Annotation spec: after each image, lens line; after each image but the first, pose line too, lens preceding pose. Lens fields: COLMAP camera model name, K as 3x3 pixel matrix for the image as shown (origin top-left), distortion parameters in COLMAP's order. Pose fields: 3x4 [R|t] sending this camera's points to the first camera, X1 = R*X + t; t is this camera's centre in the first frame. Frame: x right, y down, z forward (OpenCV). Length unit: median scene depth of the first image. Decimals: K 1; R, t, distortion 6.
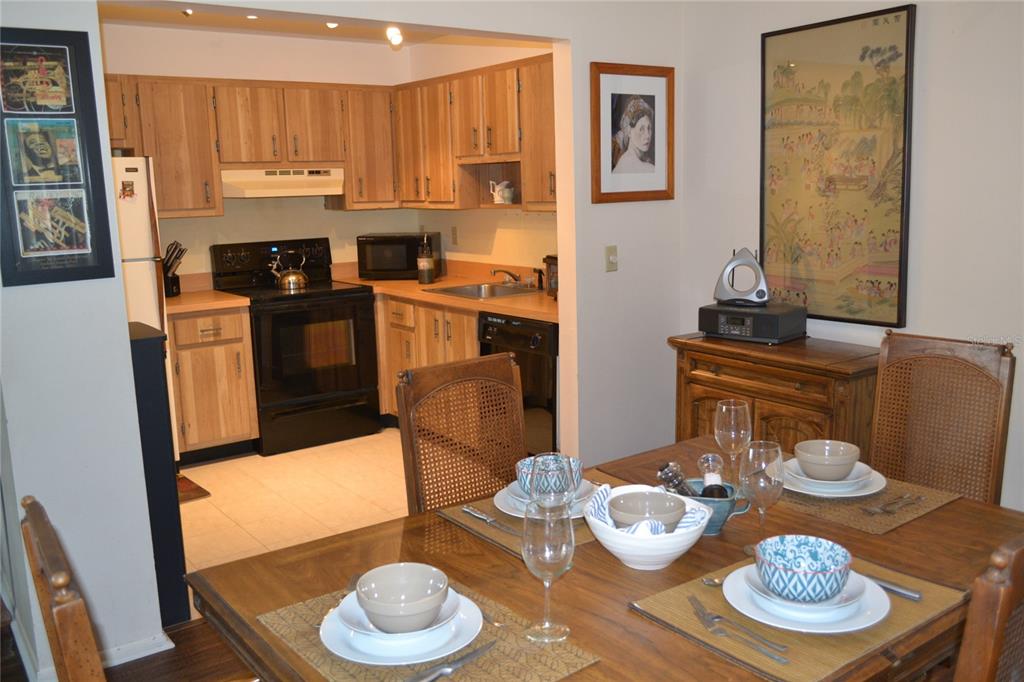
lens RADIAL K [[896.1, 0, 512.0], [0, 896.1, 341.0], [0, 0, 1]] dist [-0.005322, 0.005244]
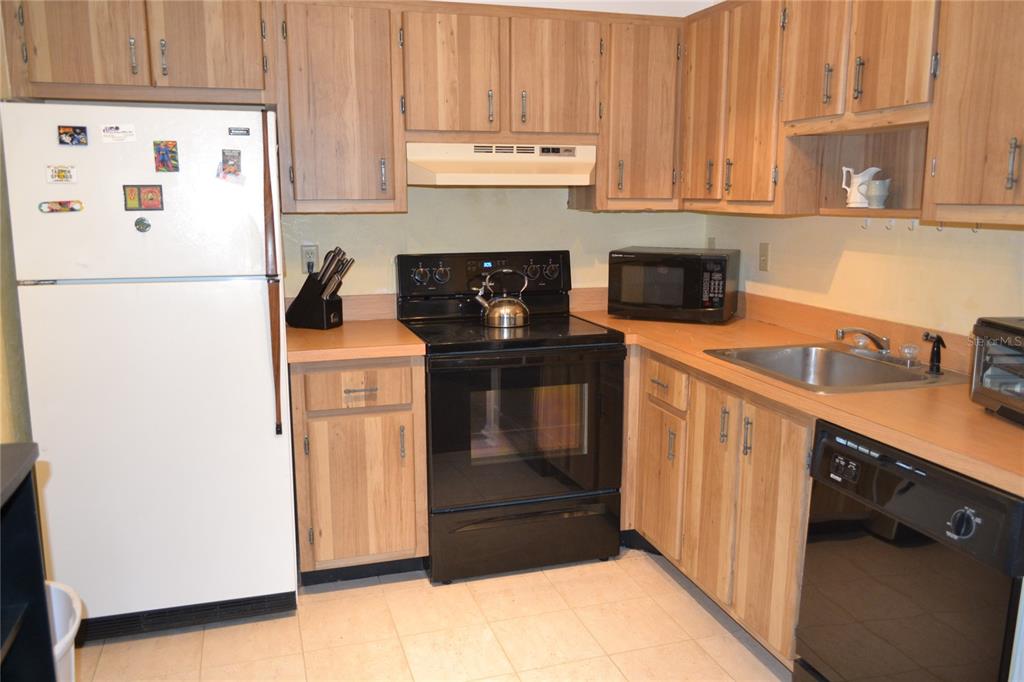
lens RADIAL K [[811.1, 0, 512.0], [0, 811.1, 341.0], [0, 0, 1]] dist [-0.025105, 0.000123]
pose [[0.944205, 0.083425, -0.318618, -0.050406], [-0.080804, 0.996499, 0.021459, -0.063372], [0.319292, 0.005484, 0.947640, 0.452684]]
